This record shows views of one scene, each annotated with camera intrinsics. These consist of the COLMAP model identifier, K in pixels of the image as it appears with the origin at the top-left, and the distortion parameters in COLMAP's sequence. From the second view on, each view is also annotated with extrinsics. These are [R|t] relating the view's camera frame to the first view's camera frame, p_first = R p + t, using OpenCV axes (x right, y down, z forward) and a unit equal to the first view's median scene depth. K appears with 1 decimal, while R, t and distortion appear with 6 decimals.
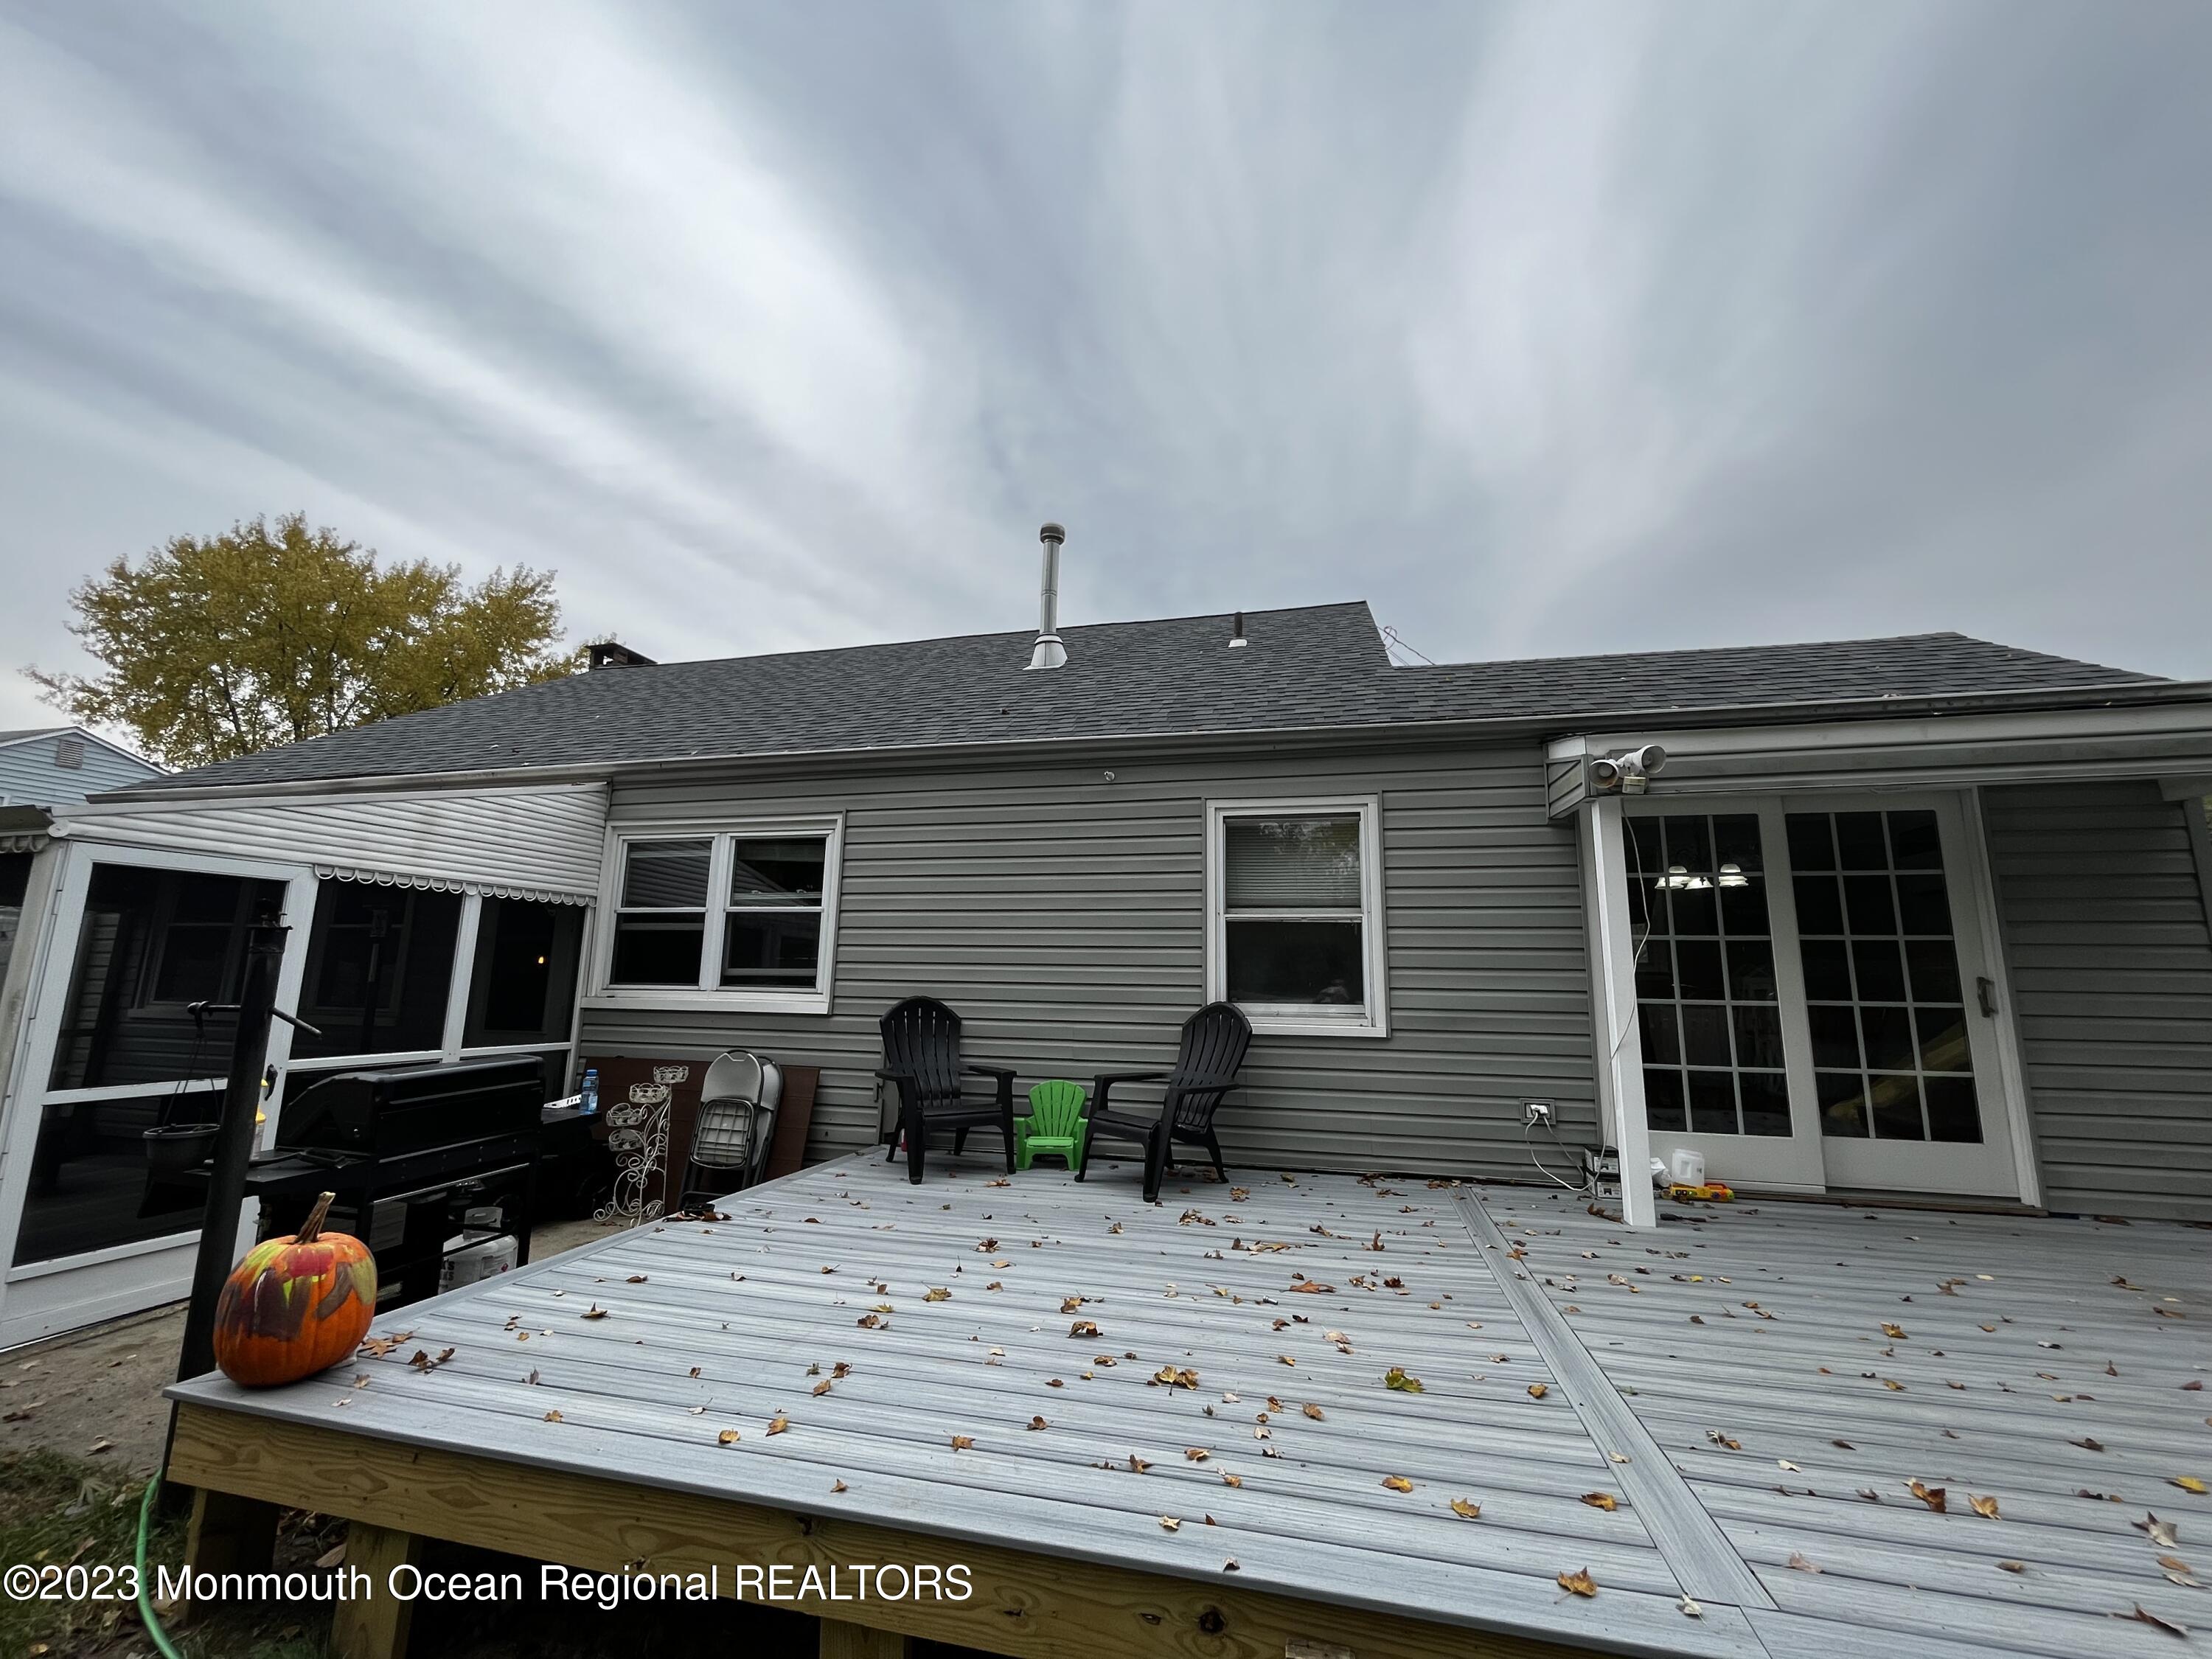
lens RADIAL K [[893.6, 0, 1106.1], [0, 893.6, 825.1], [0, 0, 1]] dist [0.000321, -0.000193]
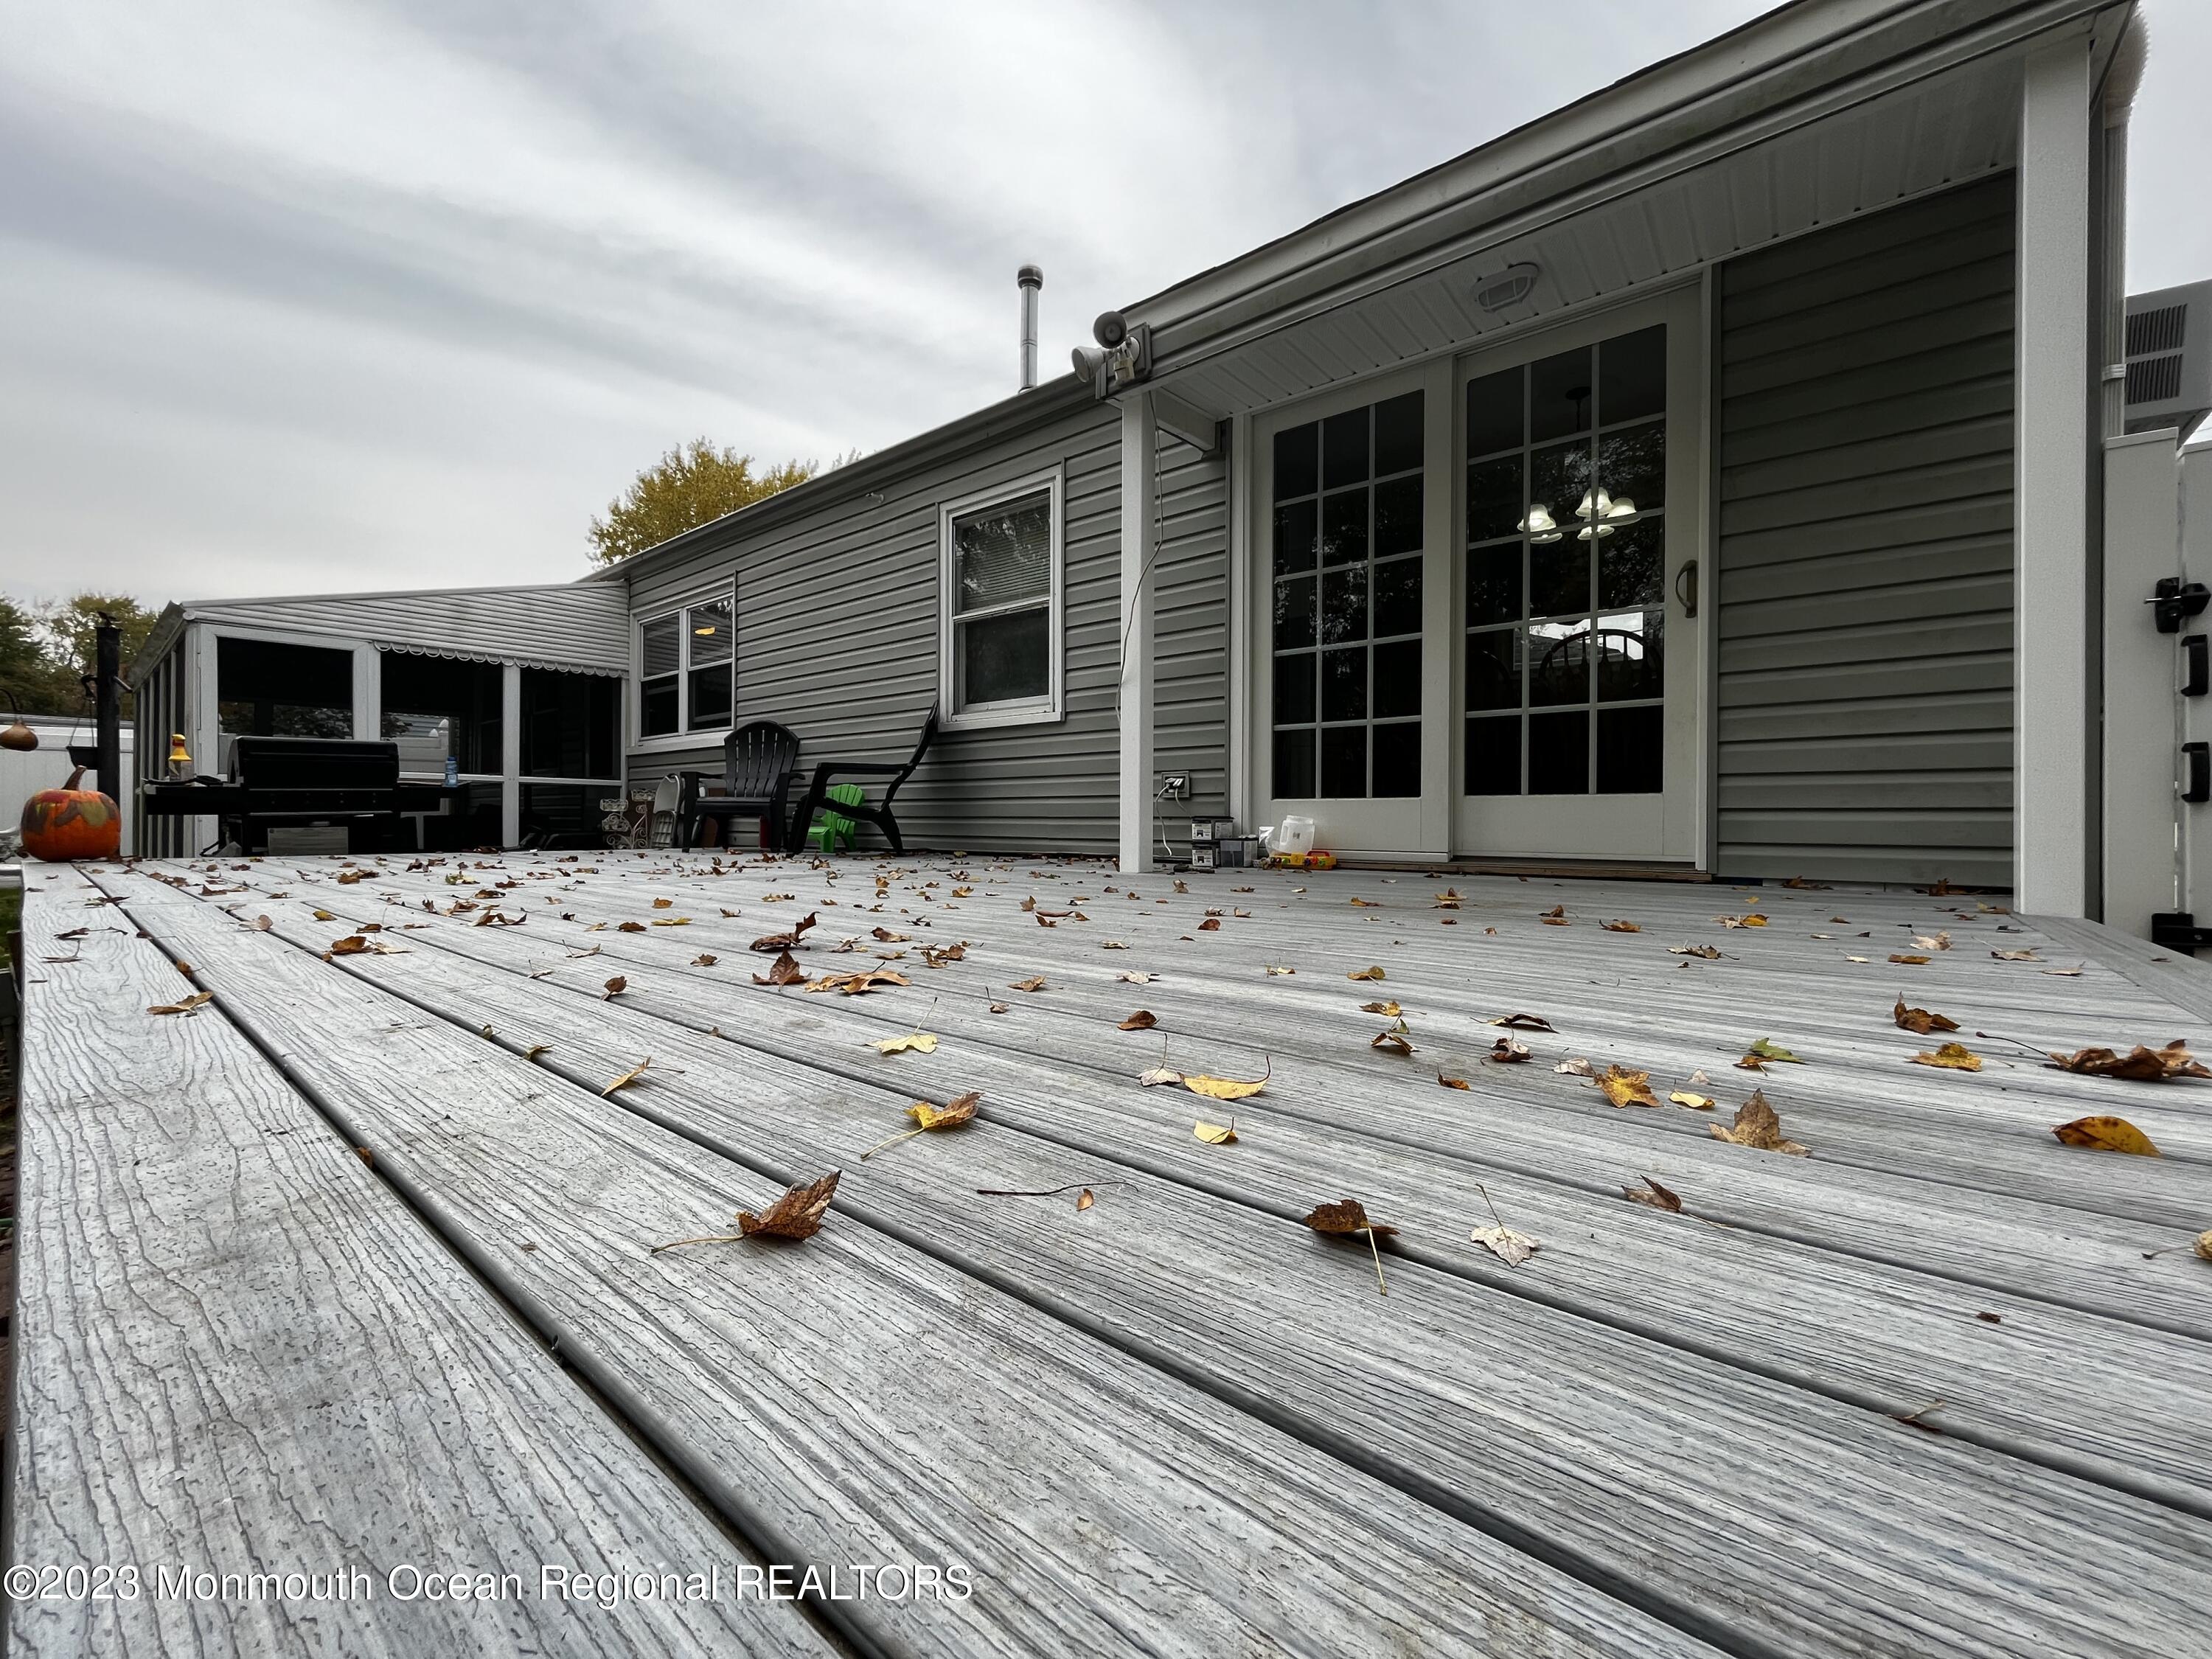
lens RADIAL K [[877.4, 0, 1108.4], [0, 877.4, 834.2], [0, 0, 1]] dist [0.002154, 0.000029]
pose [[0.907646, -0.004783, -0.419709, 0.745057], [0.084034, 0.981761, 0.170539, 0.195302], [0.411238, -0.190059, 0.891494, 0.143710]]
